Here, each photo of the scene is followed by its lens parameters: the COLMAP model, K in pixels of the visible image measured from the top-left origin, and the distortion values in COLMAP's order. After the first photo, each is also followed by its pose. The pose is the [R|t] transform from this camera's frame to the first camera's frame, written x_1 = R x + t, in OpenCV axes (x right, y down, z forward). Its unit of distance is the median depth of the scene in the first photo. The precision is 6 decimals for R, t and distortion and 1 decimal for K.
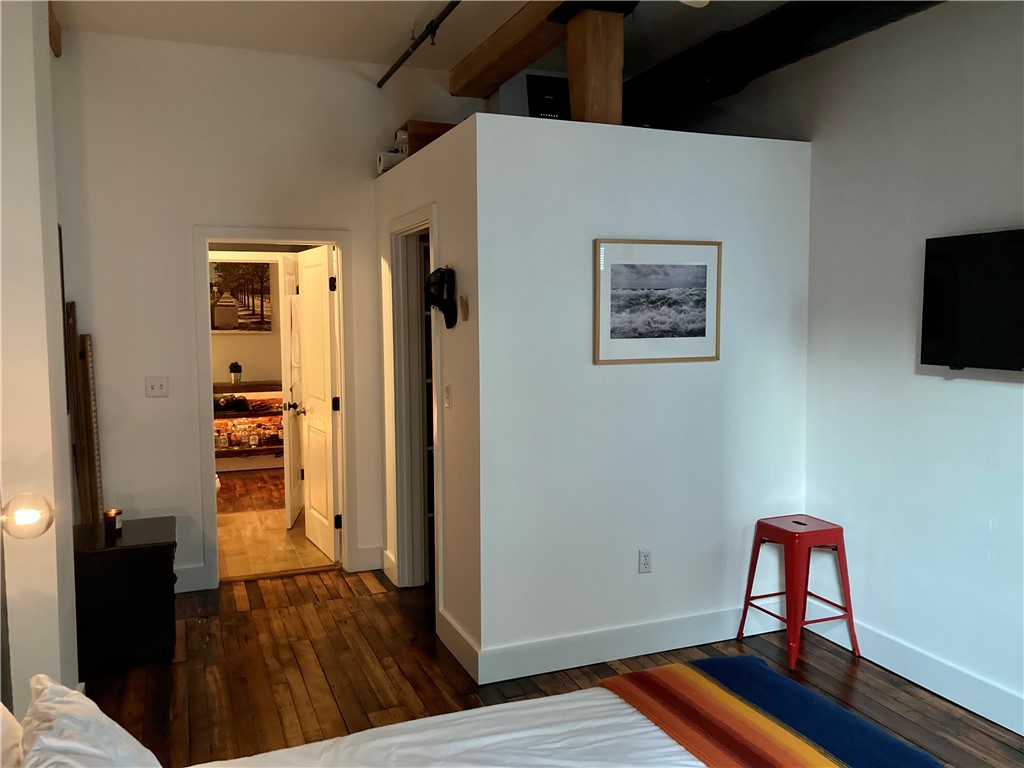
lens RADIAL K [[836.7, 0, 511.3], [0, 836.7, 384.6], [0, 0, 1]] dist [0.014670, -0.006711]
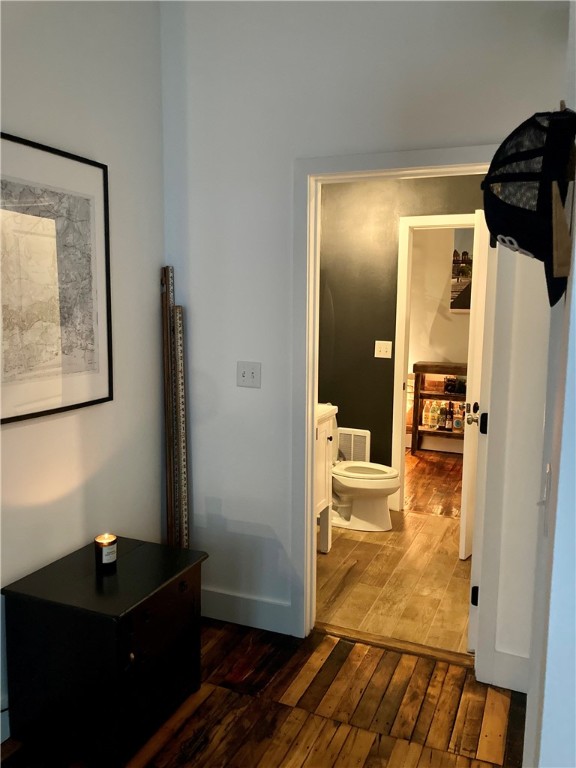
lens RADIAL K [[627.6, 0, 291.0], [0, 627.6, 389.1], [0, 0, 1]] dist [0.014670, -0.006711]
pose [[0.710303, 0.111127, -0.695069, 0.020090], [-0.072023, 0.993751, 0.085277, -0.035137], [0.700202, -0.010512, 0.713867, 0.575385]]
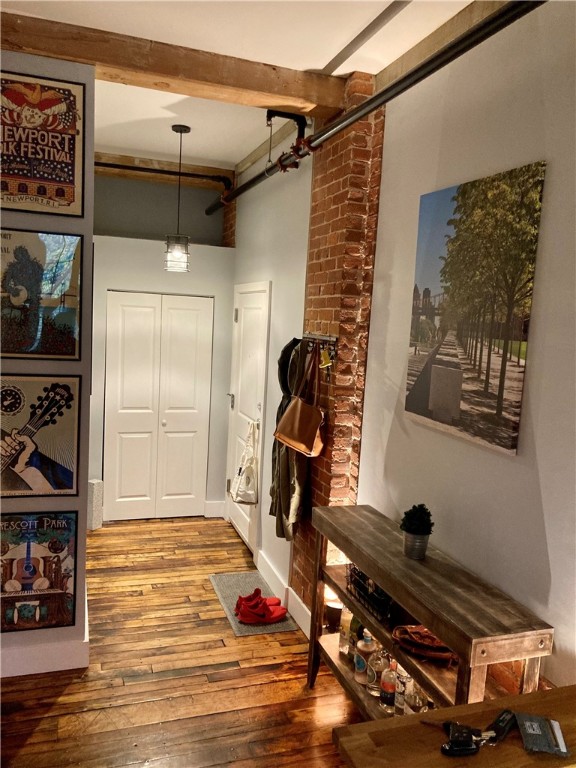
lens RADIAL K [[627.6, 0, 295.5], [0, 627.6, 380.0], [0, 0, 1]] dist [0.014670, -0.006711]
pose [[-0.039871, 0.109198, -0.993220, -0.063214], [-0.136047, 0.984160, 0.113664, -0.187986], [0.989900, 0.139657, -0.024383, 1.590650]]
